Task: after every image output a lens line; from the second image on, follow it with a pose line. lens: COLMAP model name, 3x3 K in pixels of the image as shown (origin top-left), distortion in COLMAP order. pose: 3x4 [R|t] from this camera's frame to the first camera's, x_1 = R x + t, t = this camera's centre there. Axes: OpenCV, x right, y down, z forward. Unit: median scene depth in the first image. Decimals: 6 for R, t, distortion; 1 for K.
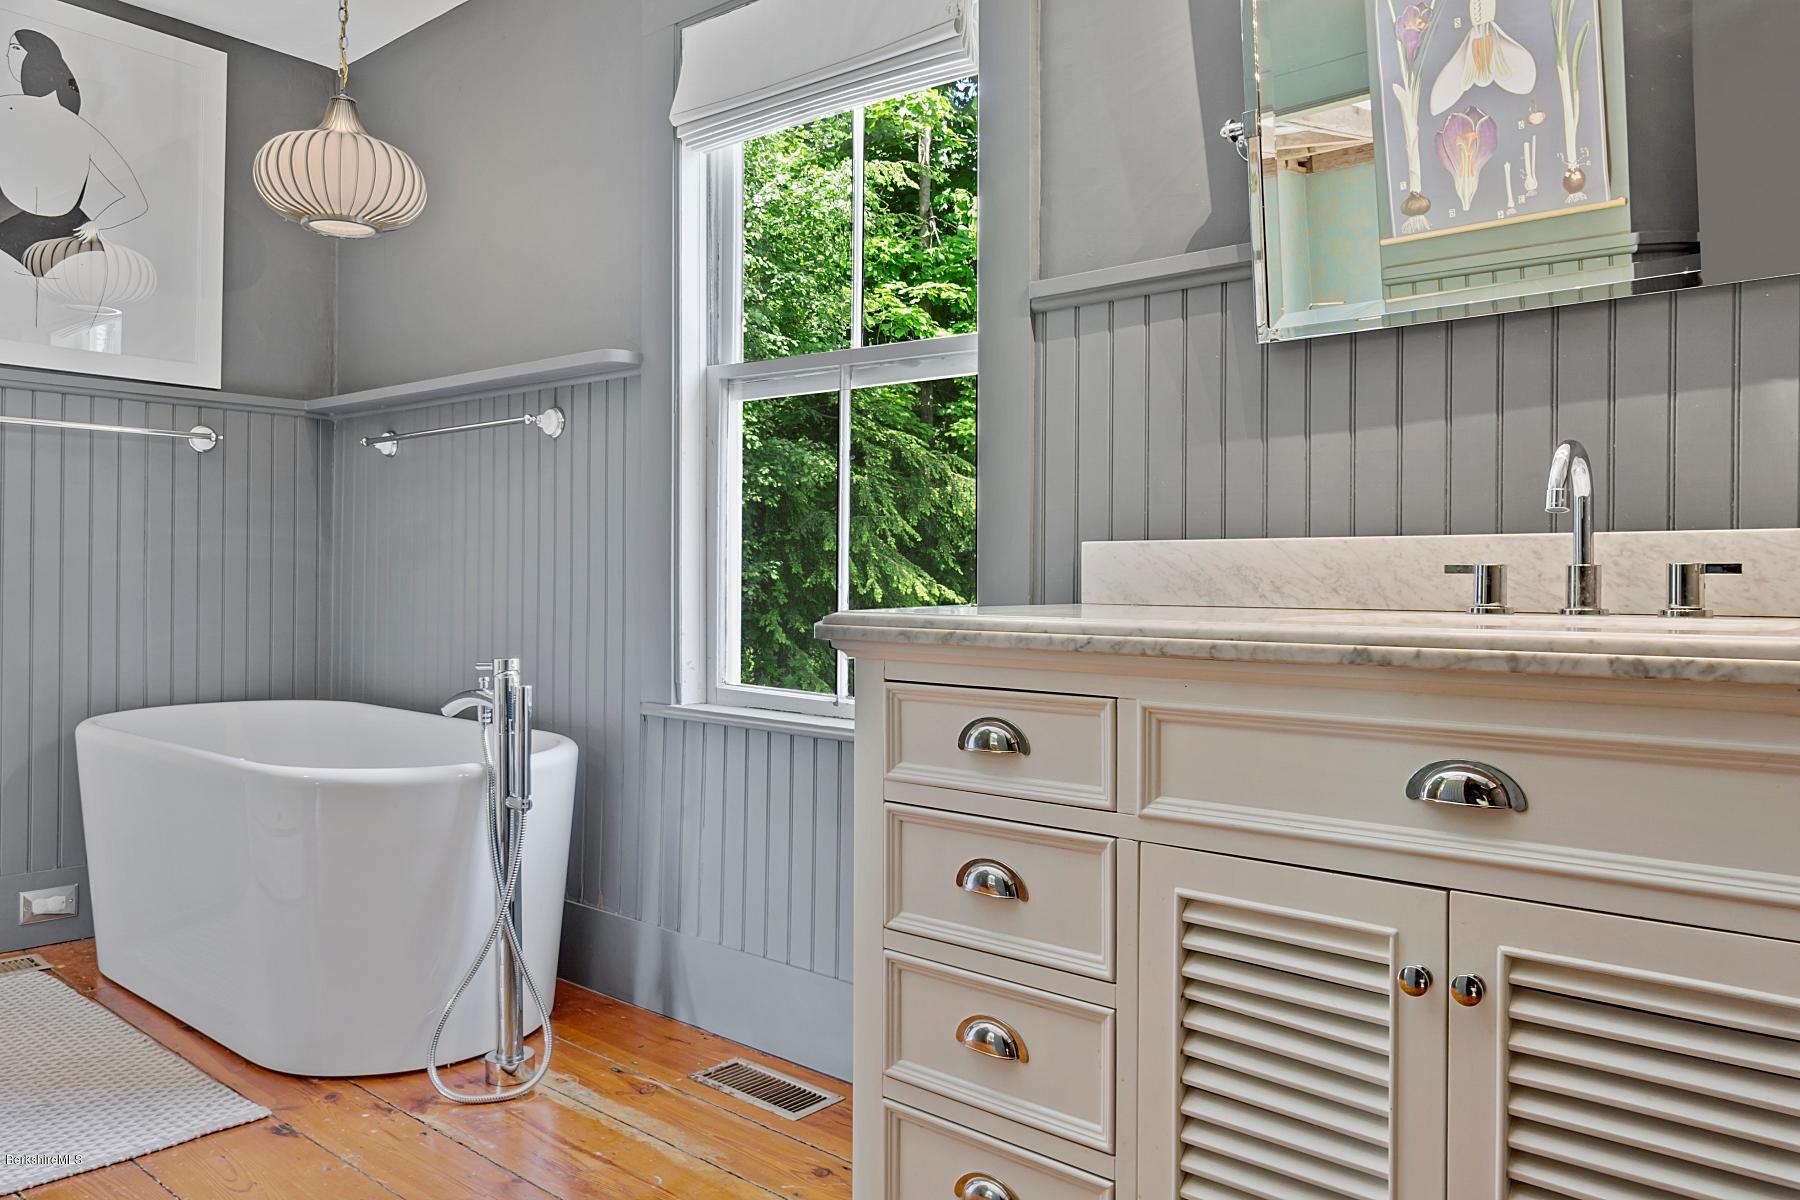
lens RADIAL K [[1253.7, 0, 897.0], [0, 1253.7, 592.7], [0, 0, 1]] dist [-0.000772, -0.001022]
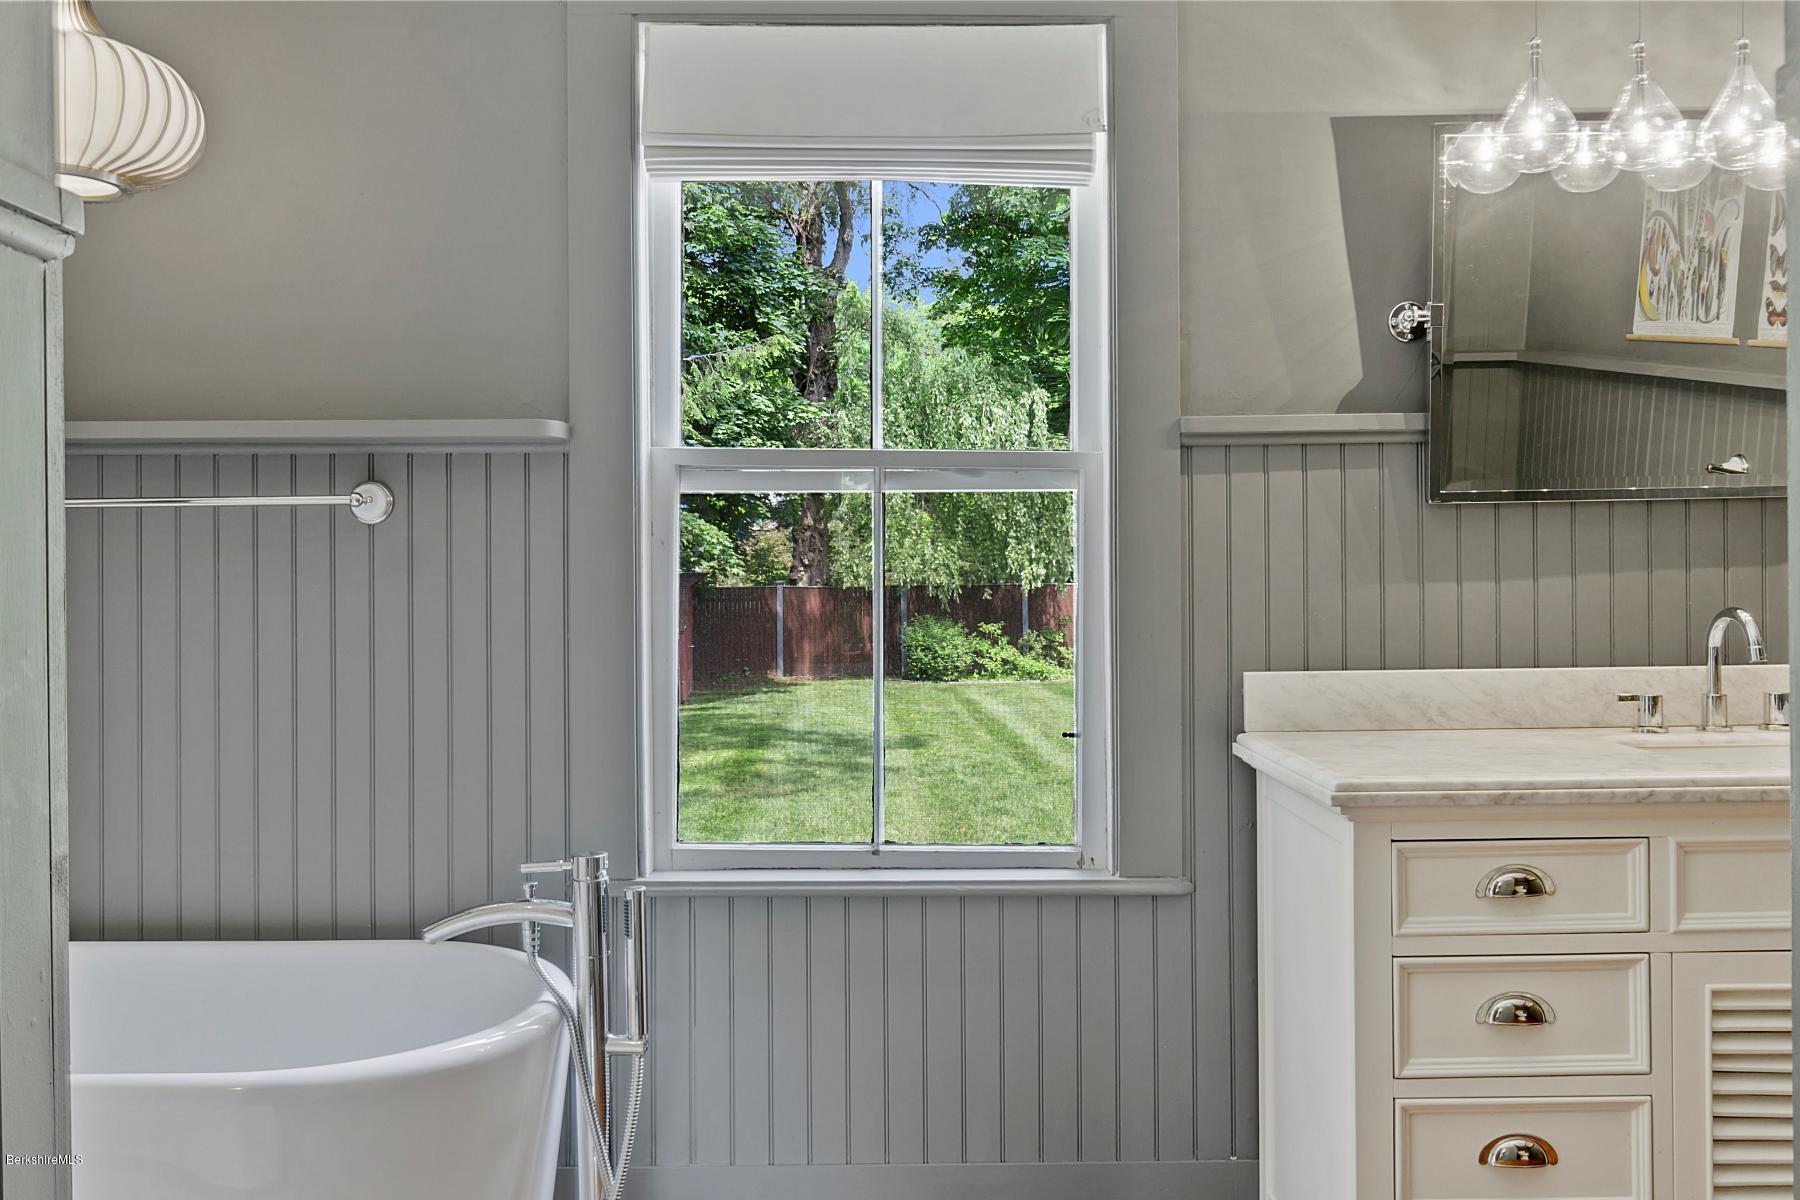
lens RADIAL K [[1446.6, 0, 852.9], [0, 1446.6, 607.3], [0, 0, 1]] dist [-0.009616, -0.000154]
pose [[0.761653, -0.024085, 0.647537, -0.750418], [0.024987, 0.999657, 0.007792, -0.096287], [-0.647503, 0.010246, 0.761994, 0.252740]]
